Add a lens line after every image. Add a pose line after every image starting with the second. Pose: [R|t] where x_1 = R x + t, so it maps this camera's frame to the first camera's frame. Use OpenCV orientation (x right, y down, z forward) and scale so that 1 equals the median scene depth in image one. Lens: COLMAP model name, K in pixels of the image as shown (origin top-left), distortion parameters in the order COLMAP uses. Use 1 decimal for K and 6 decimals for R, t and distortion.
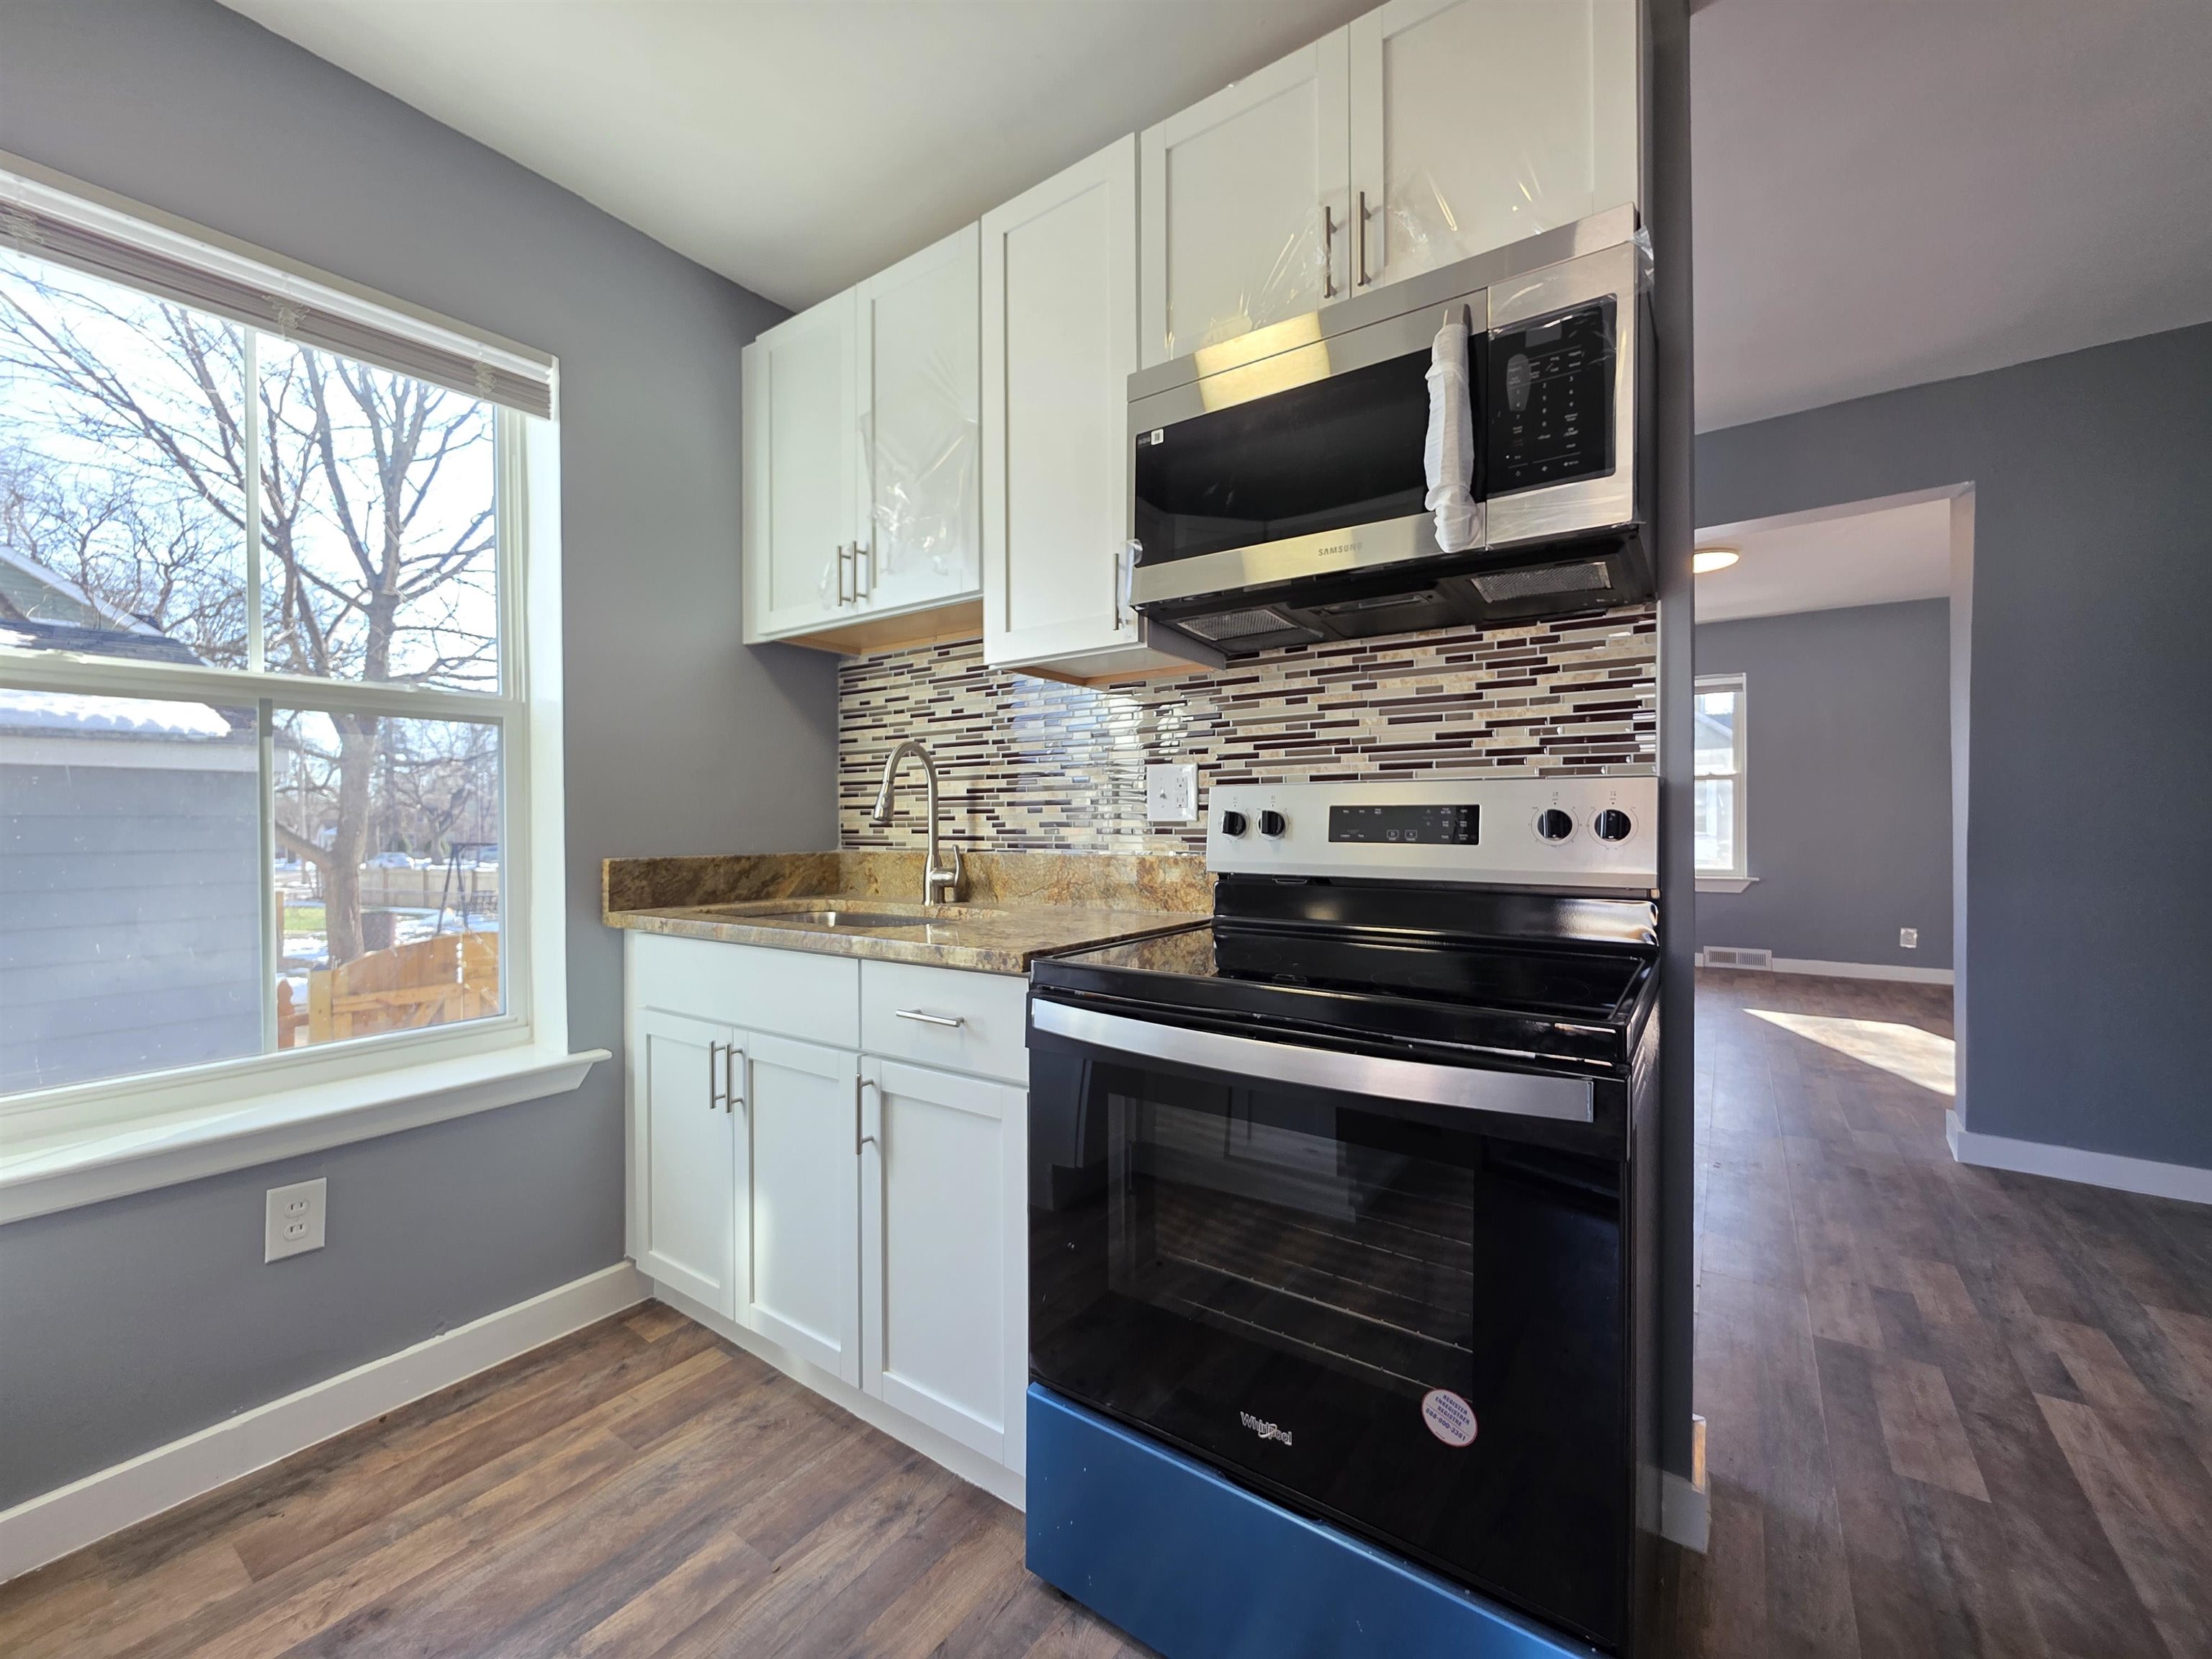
lens RADIAL K [[890.0, 0, 1111.5], [0, 890.0, 828.4], [0, 0, 1]] dist [0.000882, -0.000164]
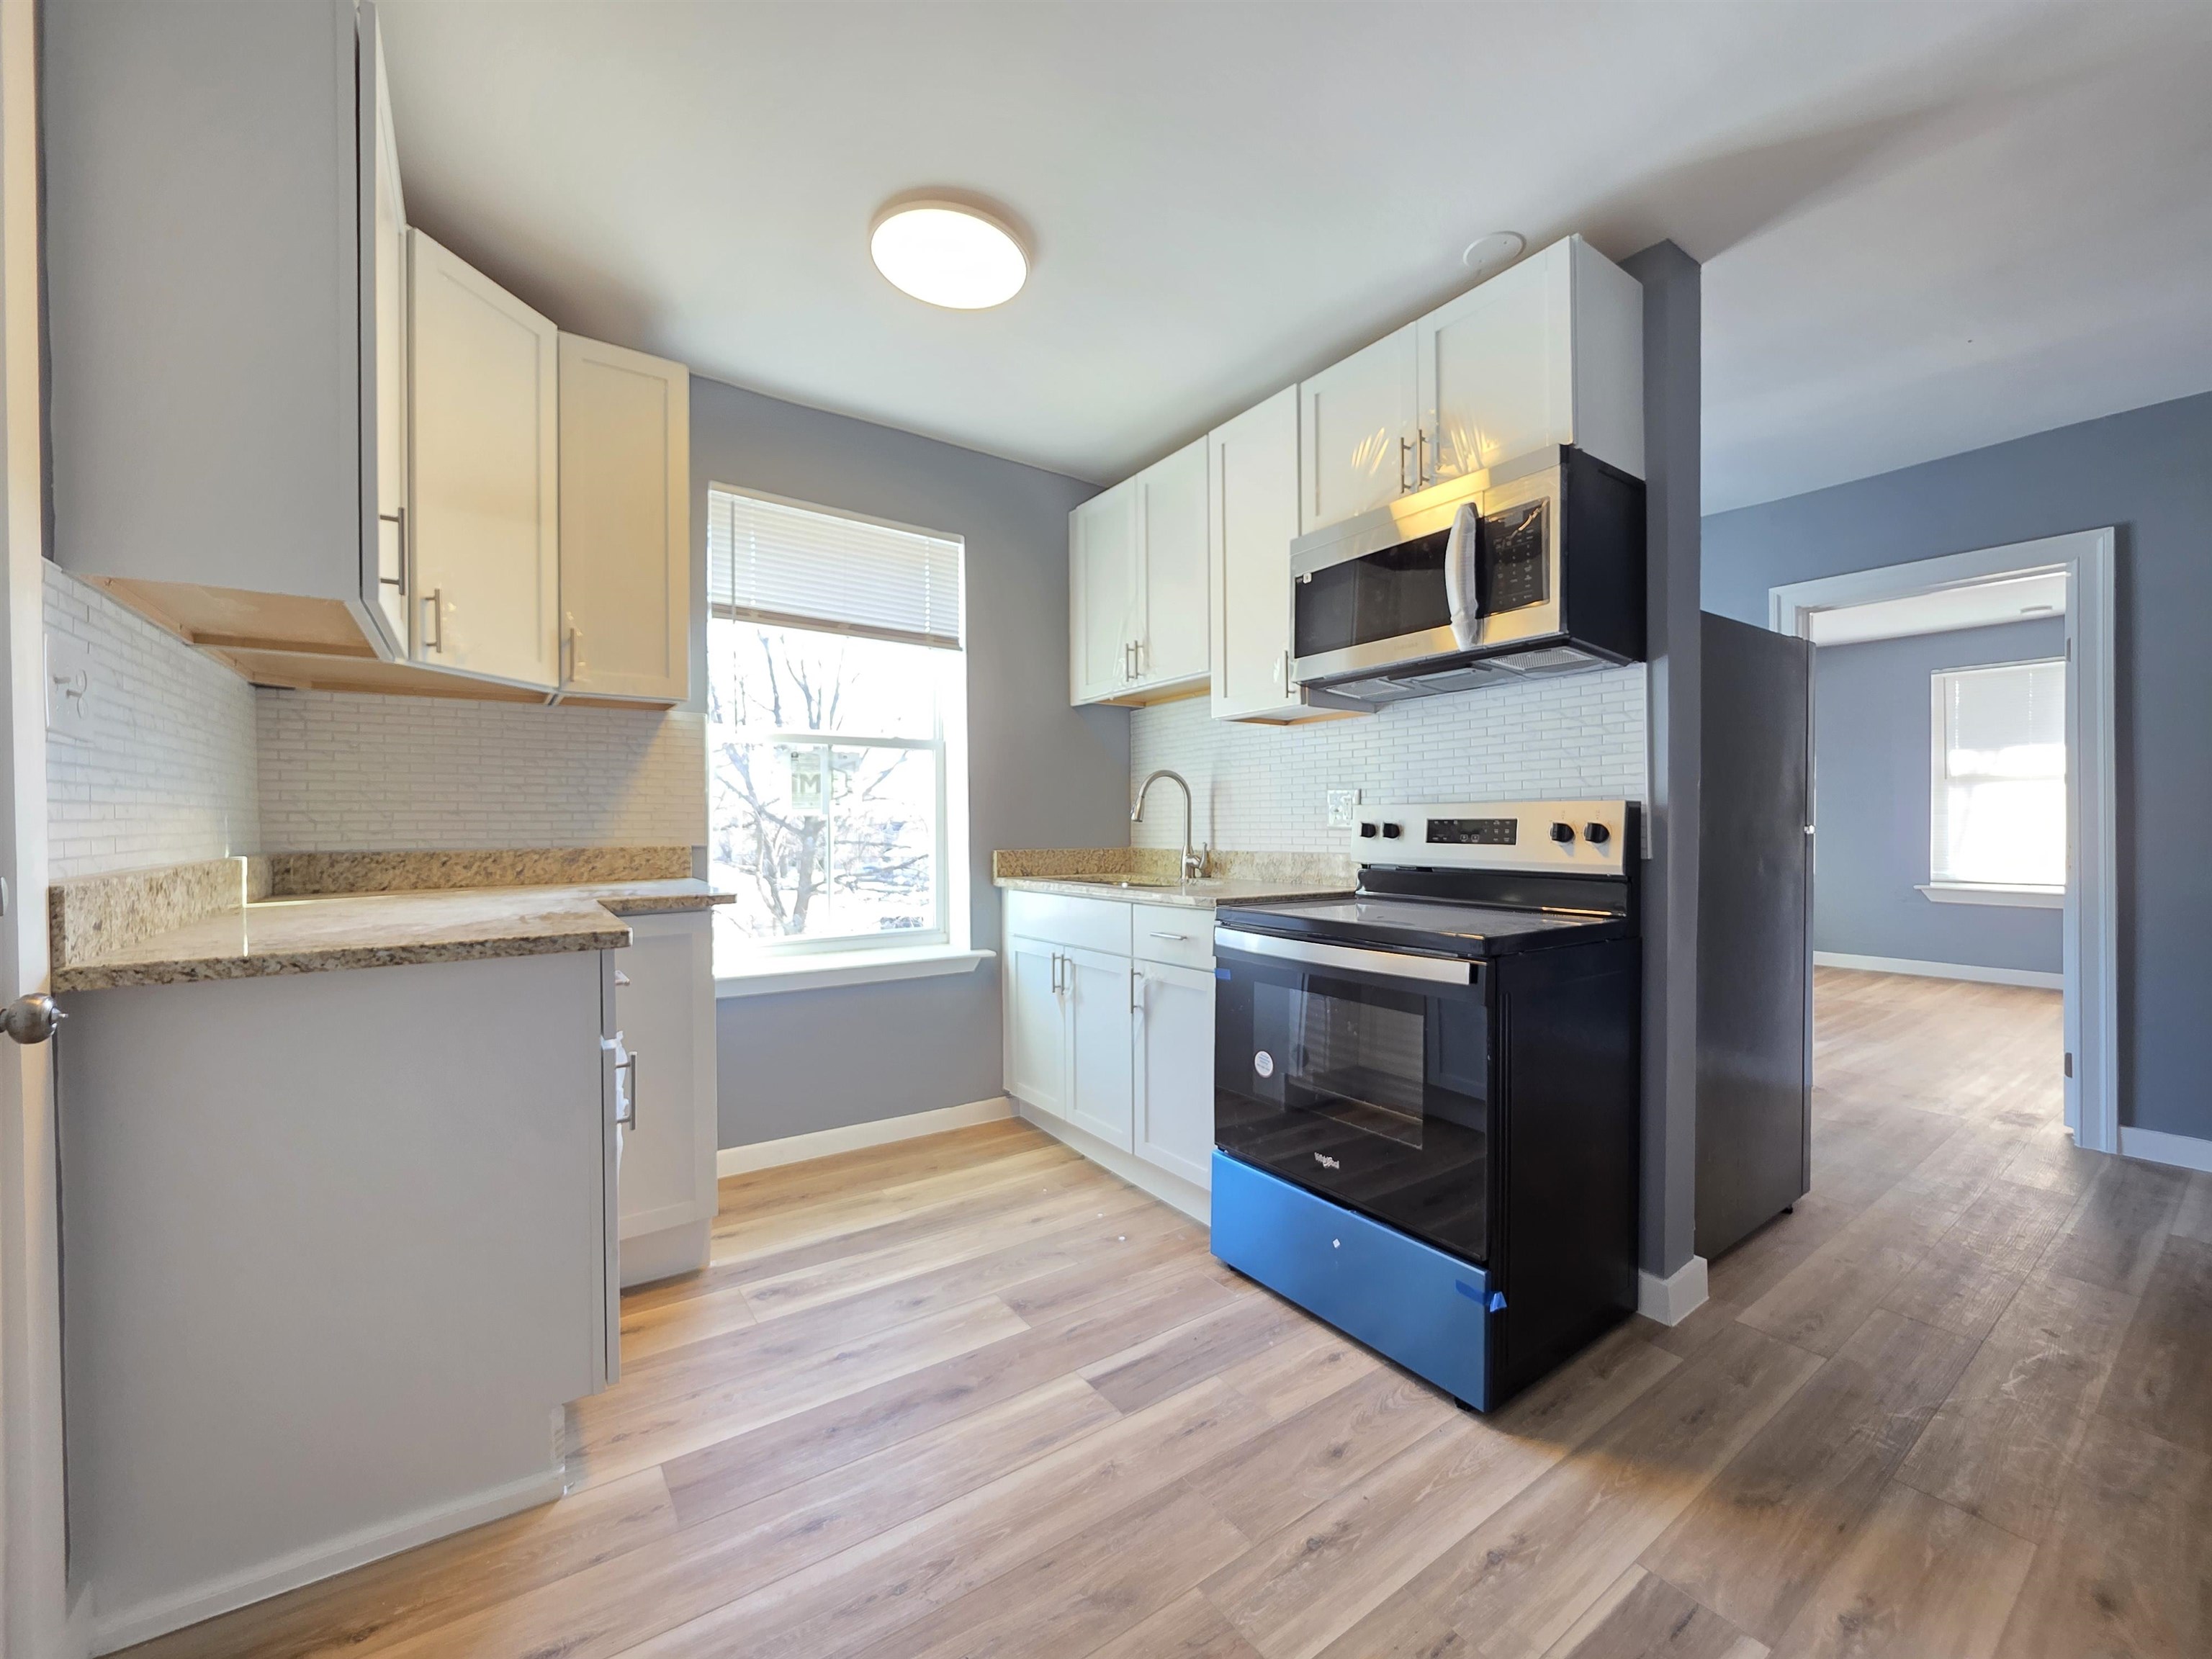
lens RADIAL K [[890.0, 0, 1112.9], [0, 890.0, 831.2], [0, 0, 1]] dist [0.000882, -0.000164]
pose [[0.938308, 0.010999, -0.345627, 0.236399], [-0.011079, 0.999937, 0.001743, 0.007413], [0.345624, 0.002194, 0.938370, -0.517490]]
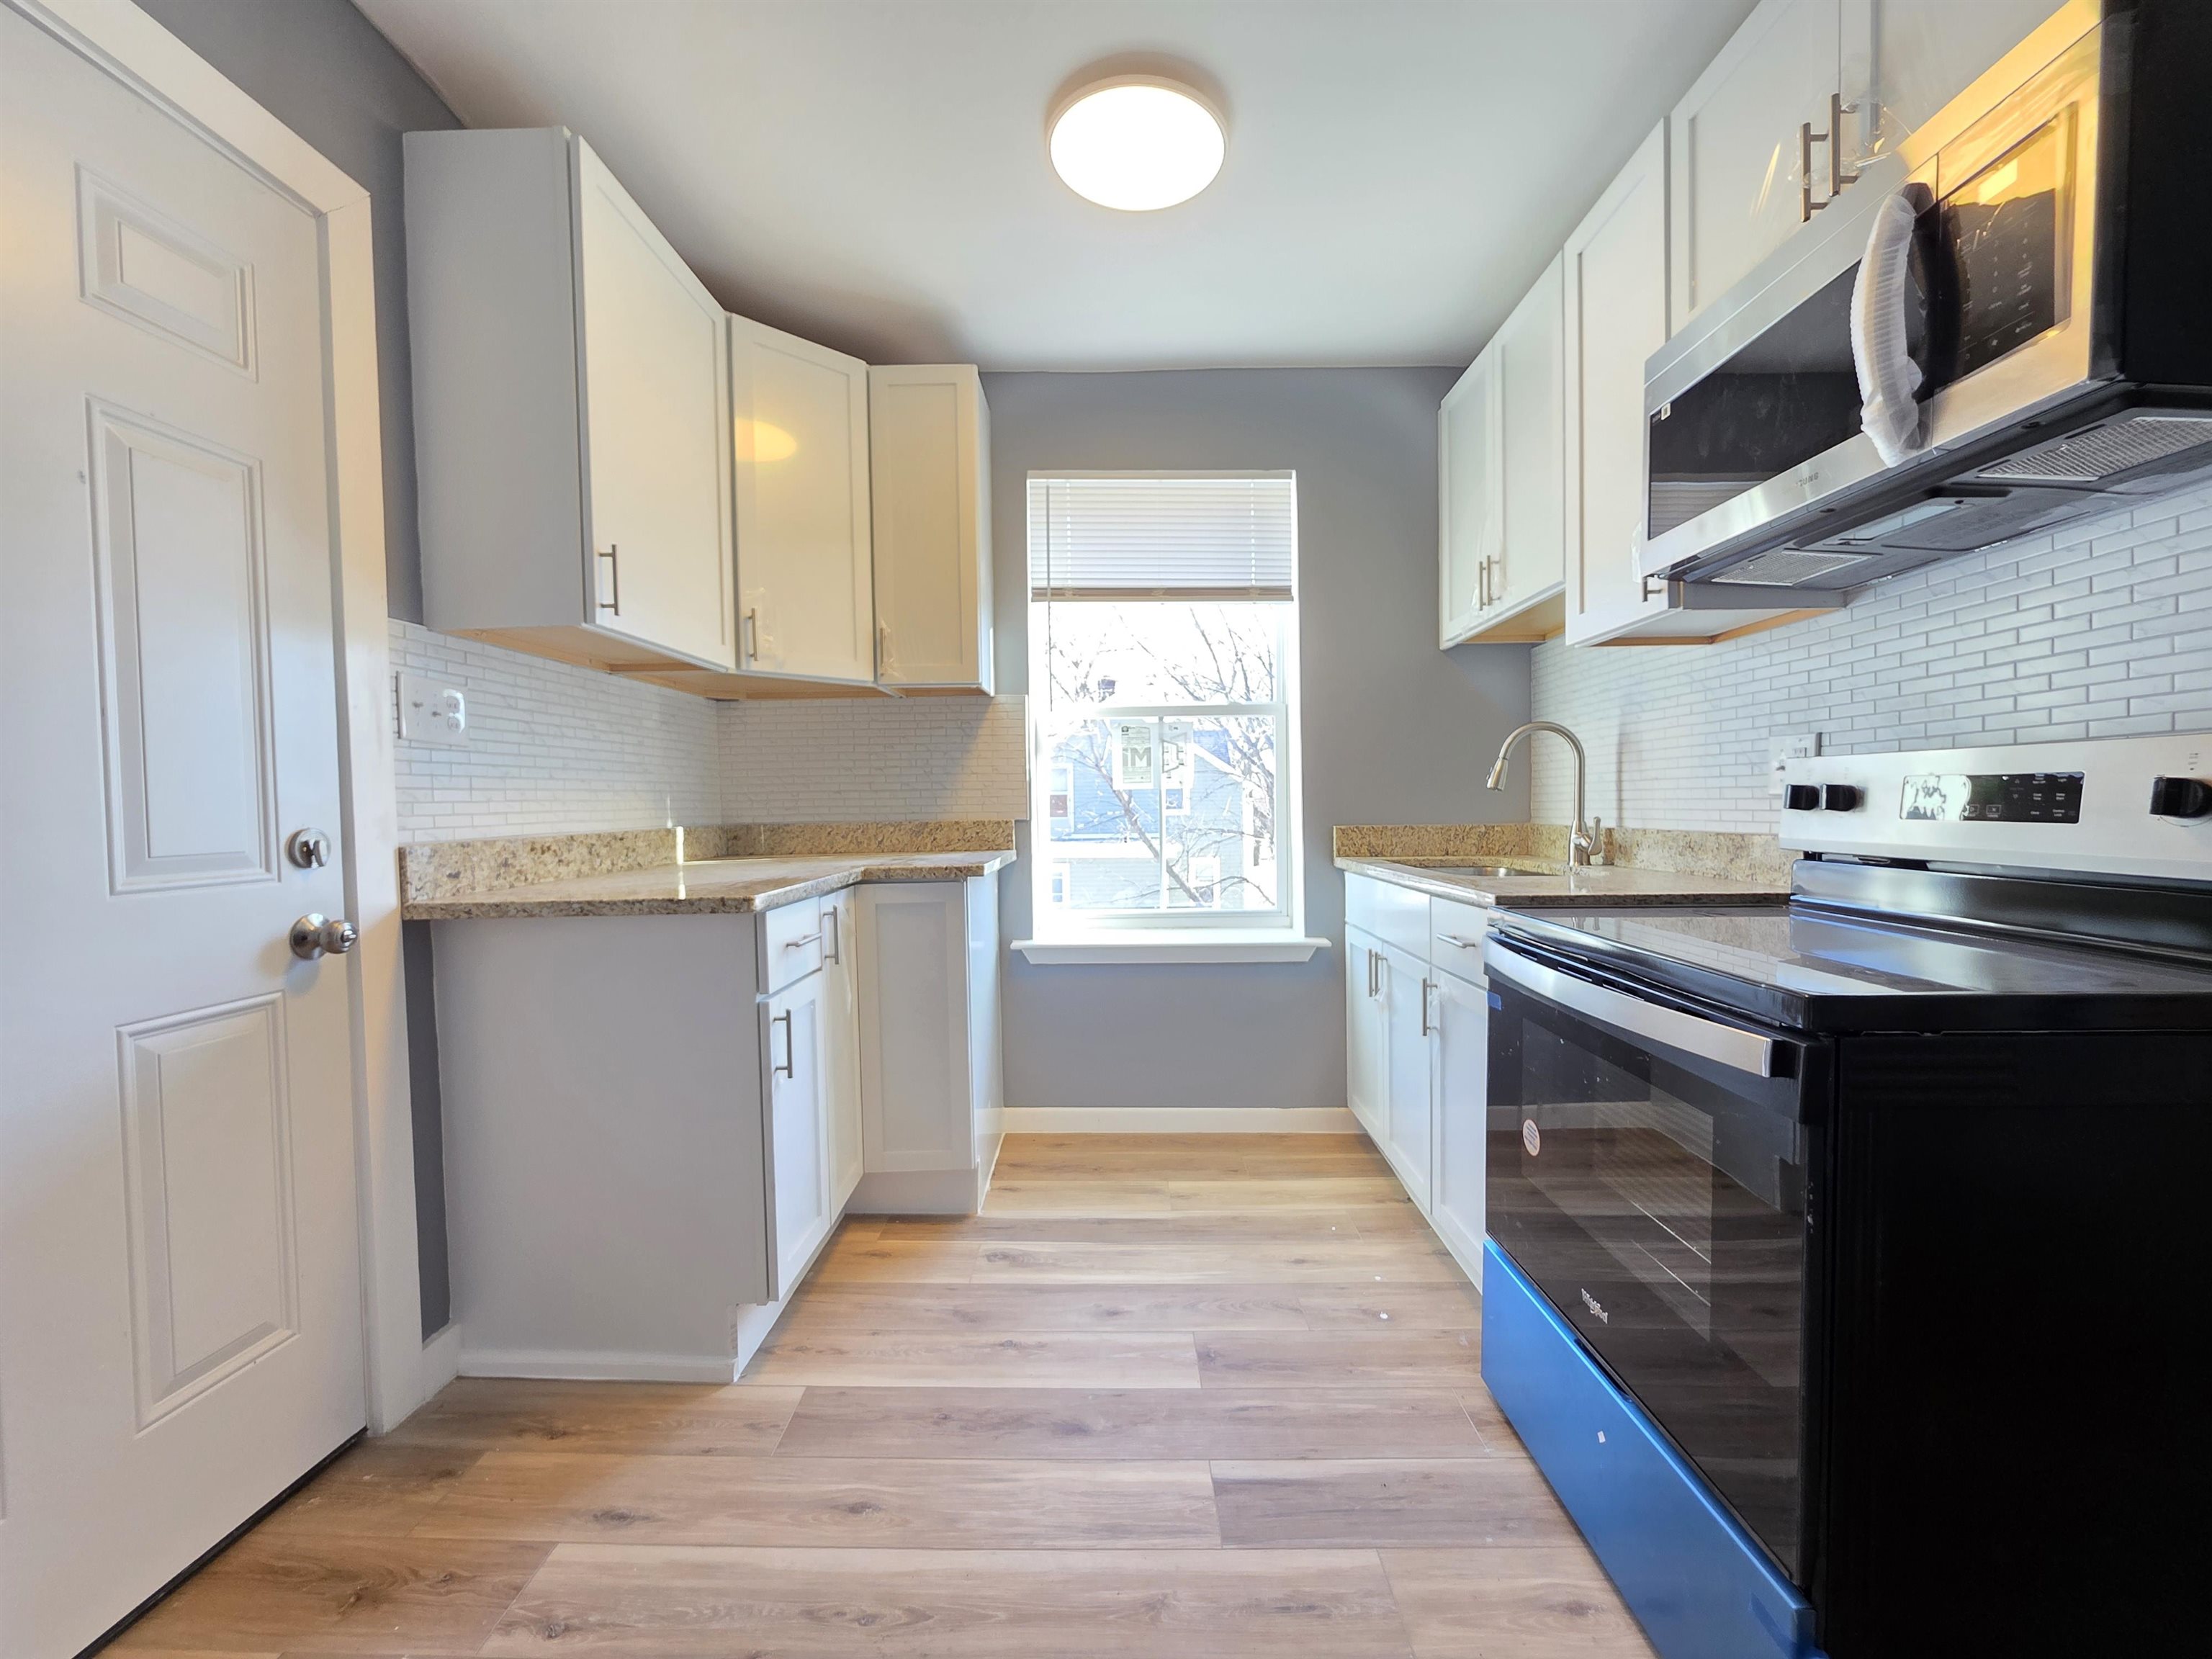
lens RADIAL K [[890.0, 0, 1117.1], [0, 890.0, 830.9], [0, 0, 1]] dist [0.000882, -0.000164]
pose [[0.558626, 0.029661, -0.828889, 0.483695], [-0.001107, 0.999386, 0.035017, 0.006443], [0.829419, -0.018644, 0.558316, -0.093500]]
